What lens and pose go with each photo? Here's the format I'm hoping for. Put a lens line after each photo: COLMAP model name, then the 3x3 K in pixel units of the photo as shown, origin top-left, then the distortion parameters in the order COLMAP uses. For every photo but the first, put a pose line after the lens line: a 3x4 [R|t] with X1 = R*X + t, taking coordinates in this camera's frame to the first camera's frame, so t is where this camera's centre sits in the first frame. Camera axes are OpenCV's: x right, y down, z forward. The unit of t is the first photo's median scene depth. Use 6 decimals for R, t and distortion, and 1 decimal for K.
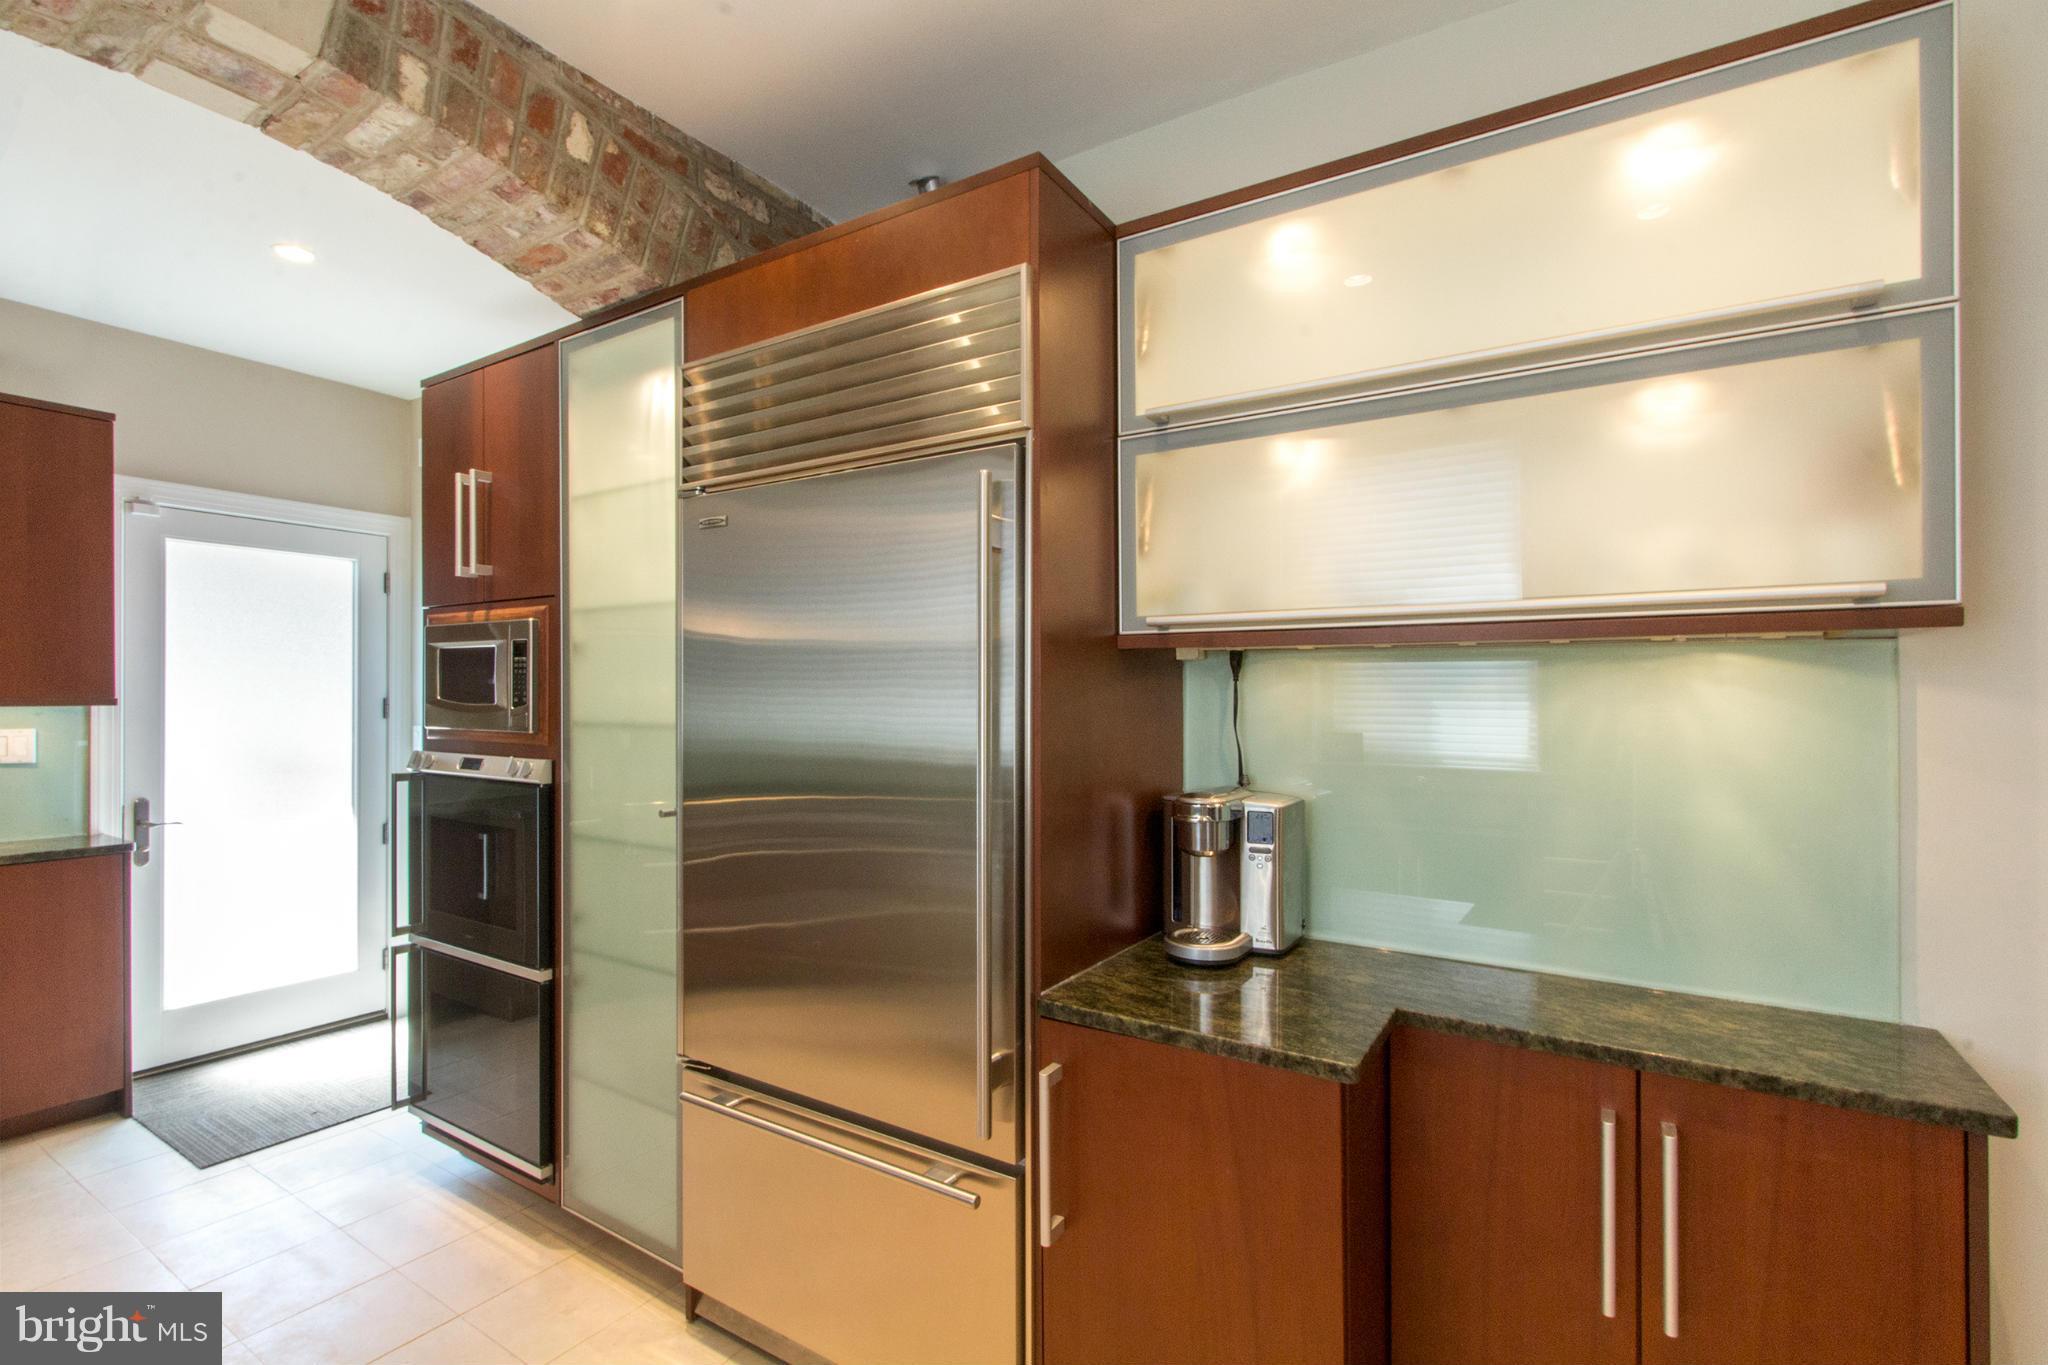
lens RADIAL K [[939.9, 0, 1012.4], [0, 939.9, 701.6], [0, 0, 1]] dist [-0.001797, -0.000233]
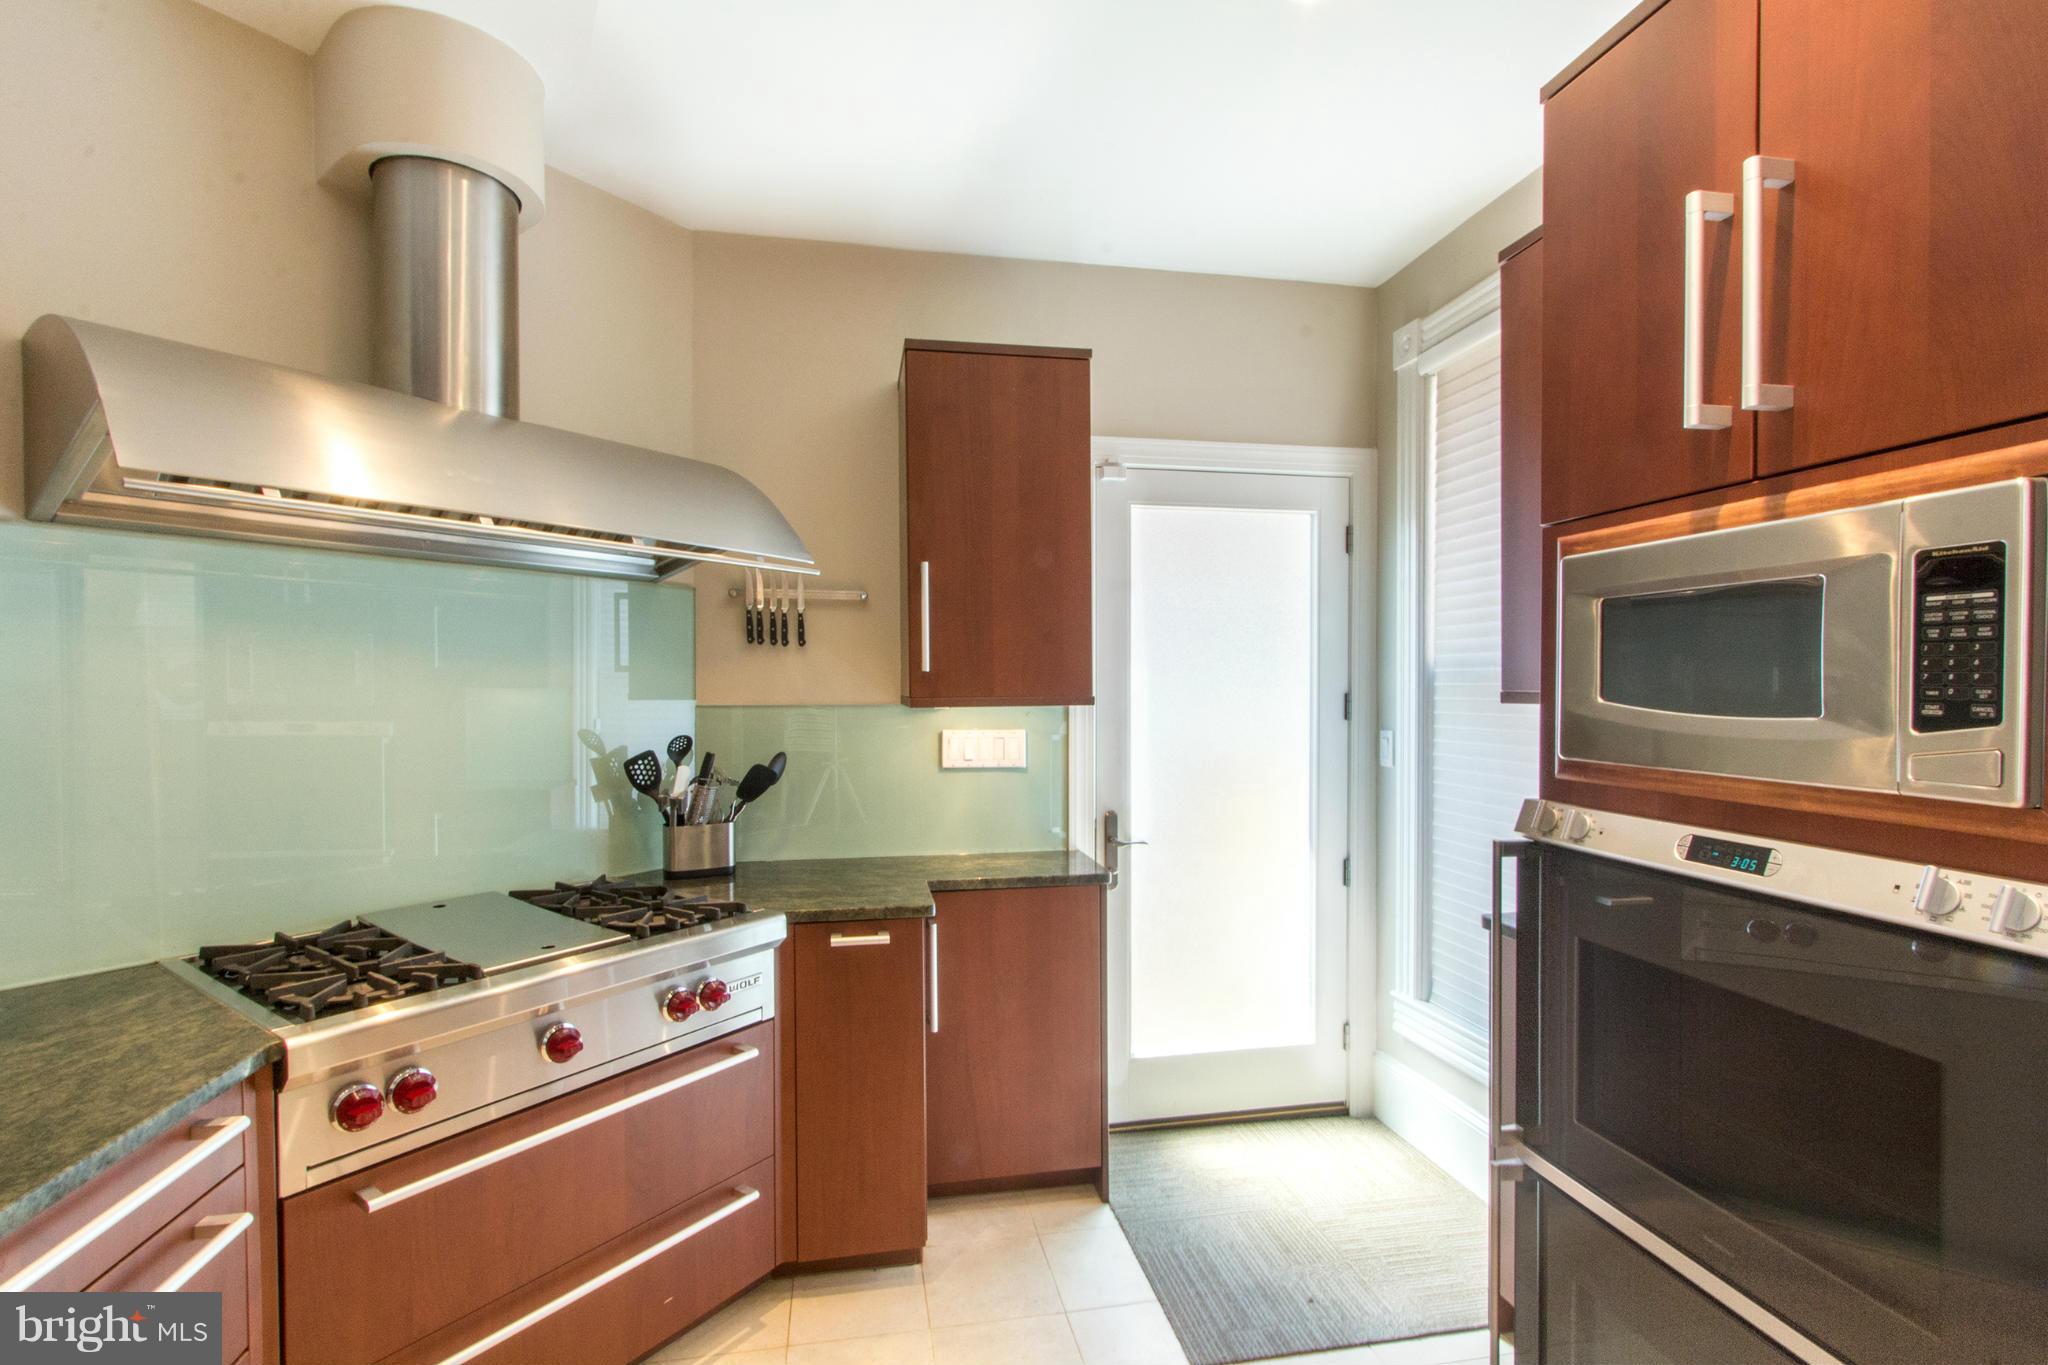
lens RADIAL K [[939.9, 0, 1022.6], [0, 939.9, 691.2], [0, 0, 1]] dist [-0.001797, -0.000233]
pose [[0.692656, -0.003275, -0.721261, -0.392433], [0.005367, 0.999985, 0.000613, -0.009141], [0.721249, -0.004296, 0.692663, 0.373298]]
